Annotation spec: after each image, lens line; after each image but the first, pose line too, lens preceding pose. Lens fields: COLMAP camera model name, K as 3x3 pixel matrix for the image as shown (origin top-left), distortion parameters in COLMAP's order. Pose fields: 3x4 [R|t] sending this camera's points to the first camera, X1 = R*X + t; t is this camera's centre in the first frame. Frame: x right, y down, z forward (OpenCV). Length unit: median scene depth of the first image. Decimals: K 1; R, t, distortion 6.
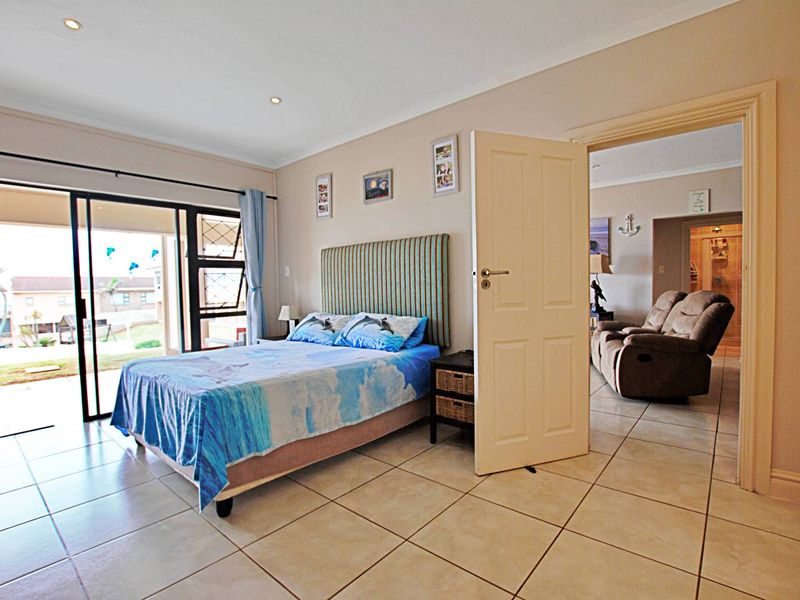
lens RADIAL K [[396.4, 0, 400.0], [0, 396.4, 300.0], [0, 0, 1]] dist [-0.039575, 0.008056]
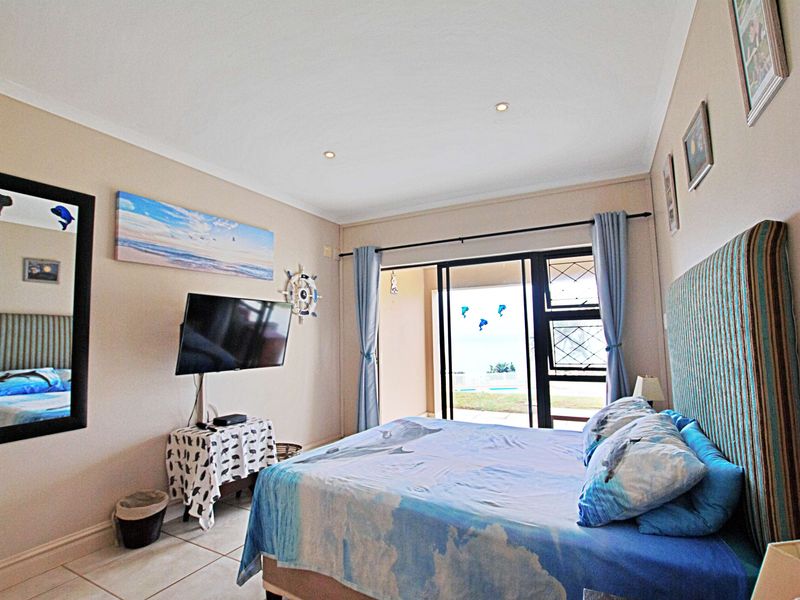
lens RADIAL K [[396.4, 0, 400.0], [0, 396.4, 300.0], [0, 0, 1]] dist [-0.039575, 0.008056]
pose [[0.222163, -0.070318, -0.972471, 0.296607], [-0.019250, 0.996885, -0.076481, -0.062469], [0.974820, 0.035712, 0.220117, 0.548977]]
